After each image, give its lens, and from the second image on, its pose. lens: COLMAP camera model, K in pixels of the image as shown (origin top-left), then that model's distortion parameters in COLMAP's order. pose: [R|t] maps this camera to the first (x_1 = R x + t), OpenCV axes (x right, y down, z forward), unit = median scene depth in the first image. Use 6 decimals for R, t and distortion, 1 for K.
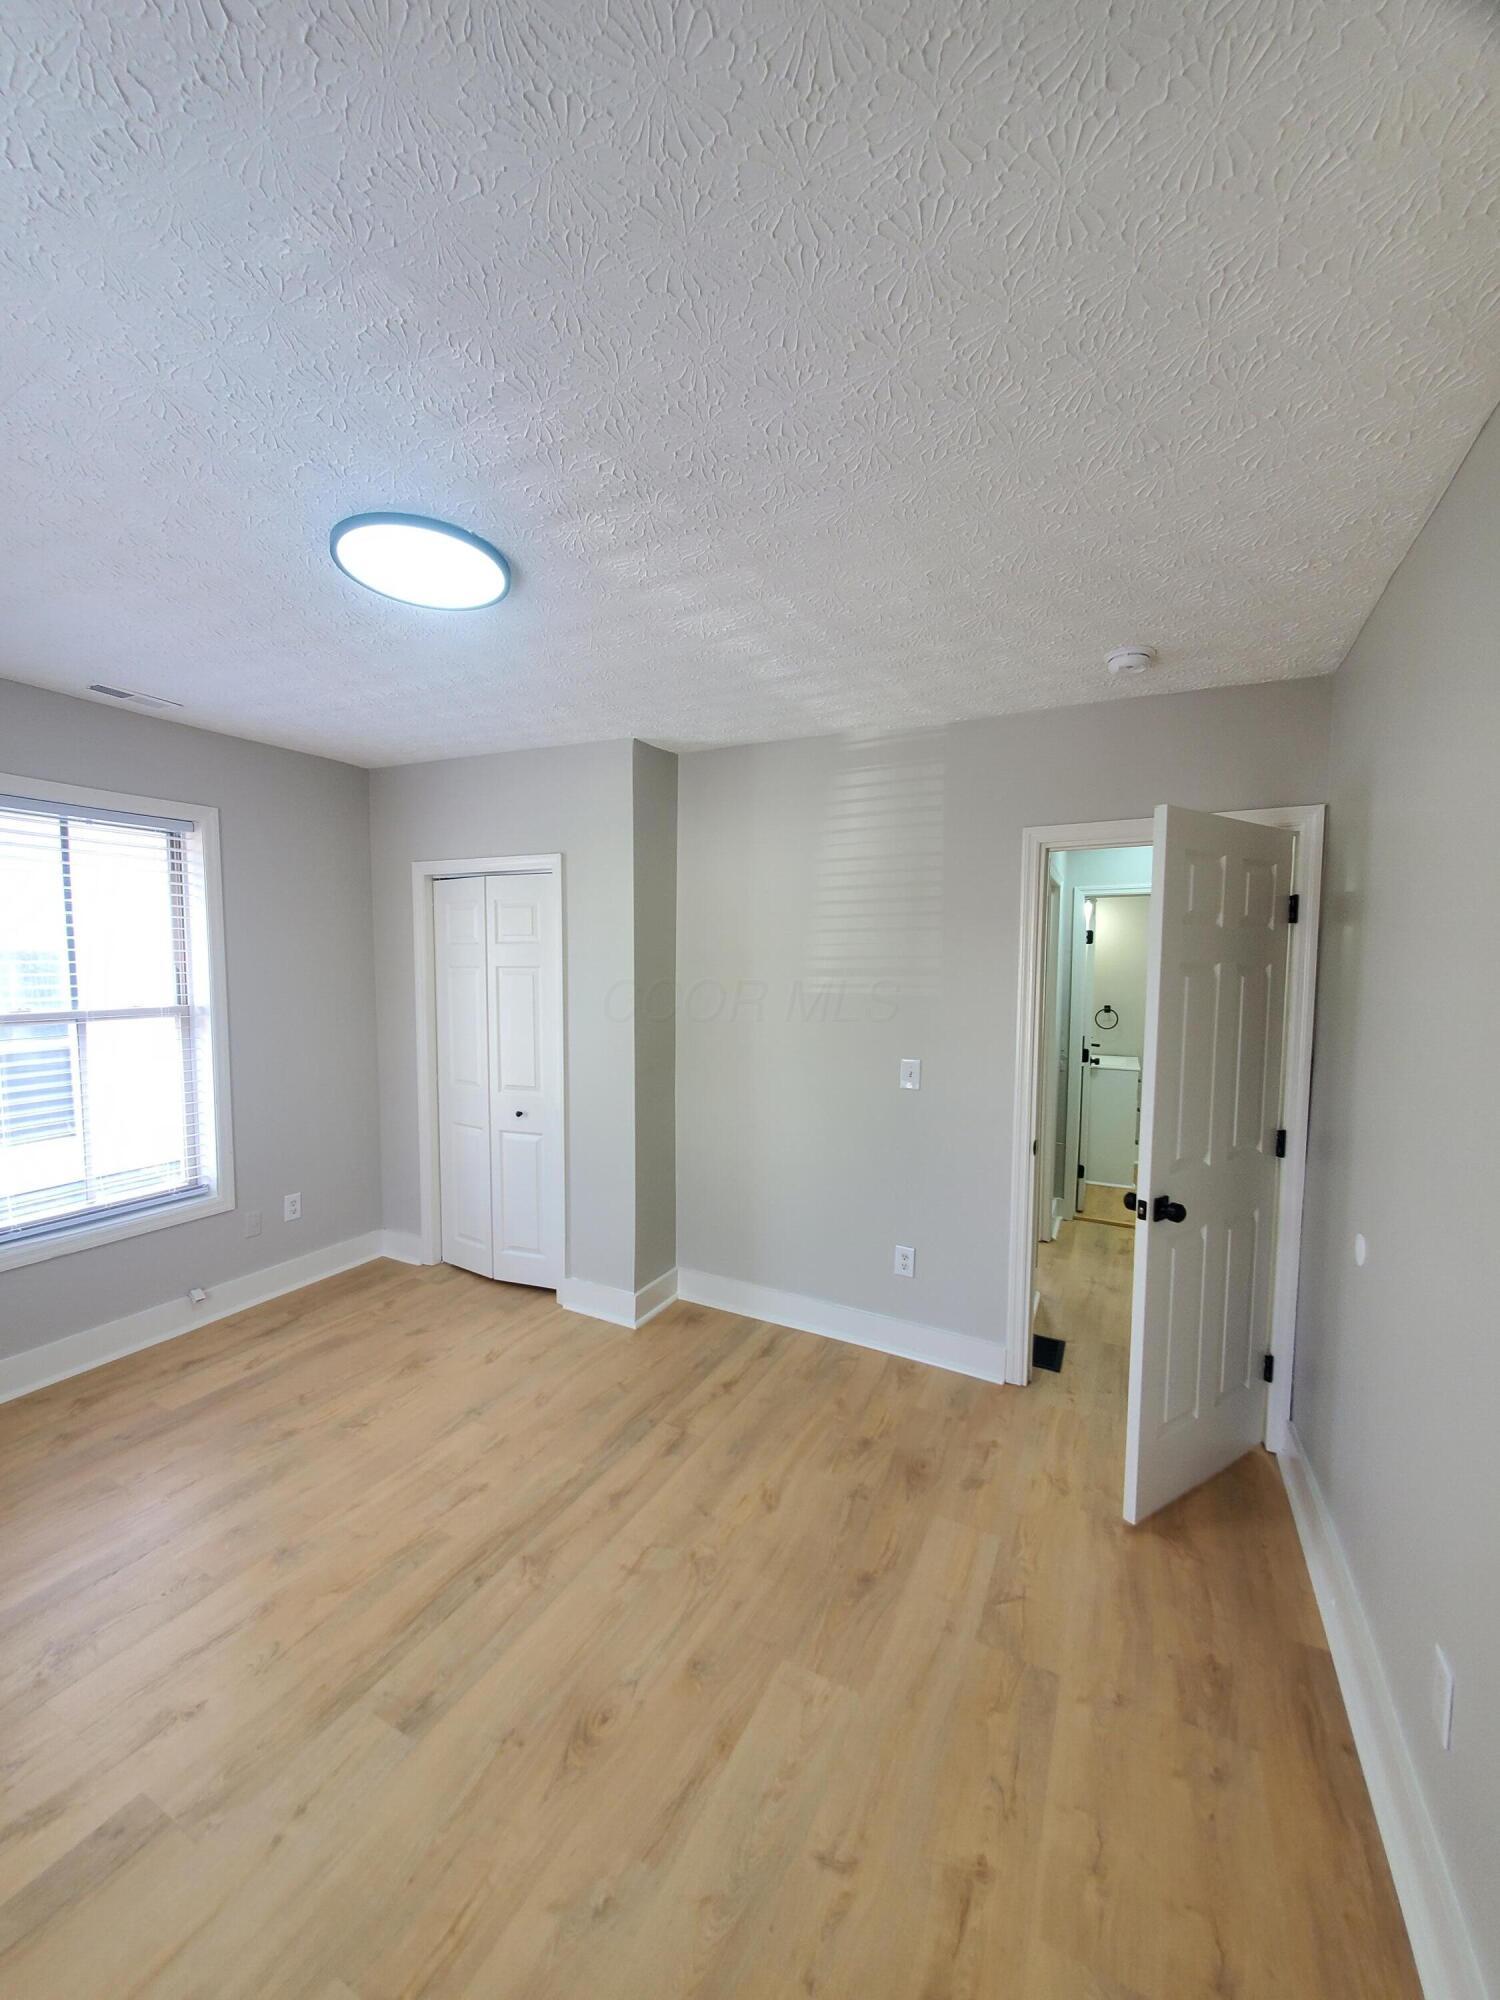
lens RADIAL K [[800.6, 0, 755.7], [0, 800.6, 1023.4], [0, 0, 1]] dist [-0.014702, -0.000455]
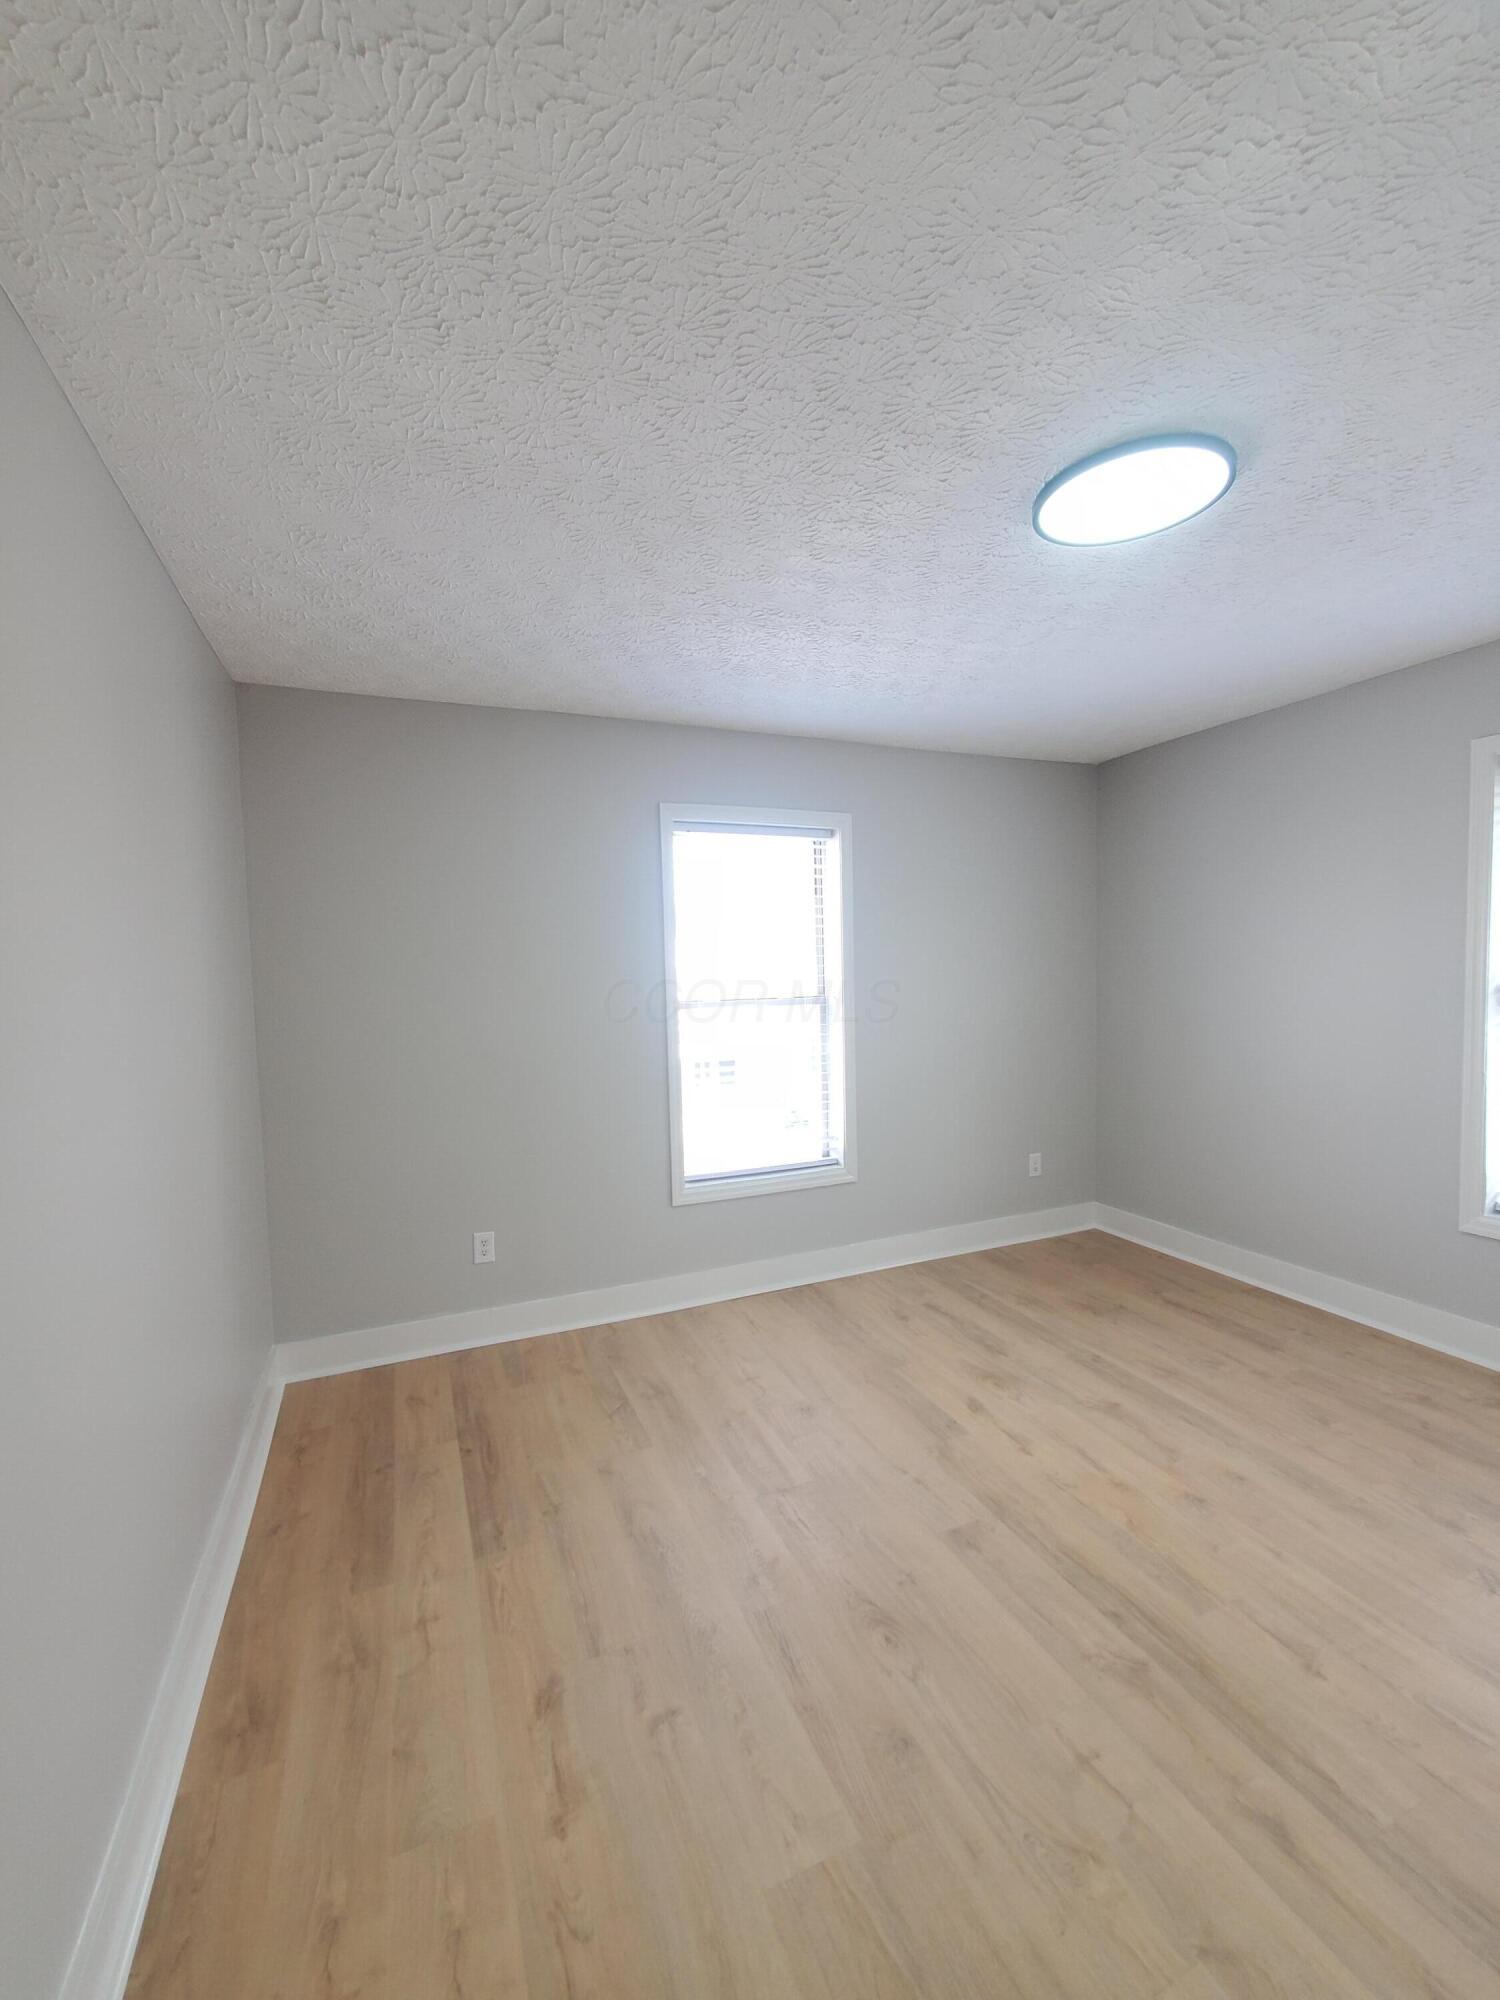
lens RADIAL K [[800.6, 0, 755.7], [0, 800.6, 1023.4], [0, 0, 1]] dist [-0.014702, -0.000455]
pose [[-0.657067, 0.059497, -0.751481, 0.642478], [-0.030410, 0.993977, 0.105285, -0.073167], [0.753219, 0.092032, -0.651300, 1.364668]]
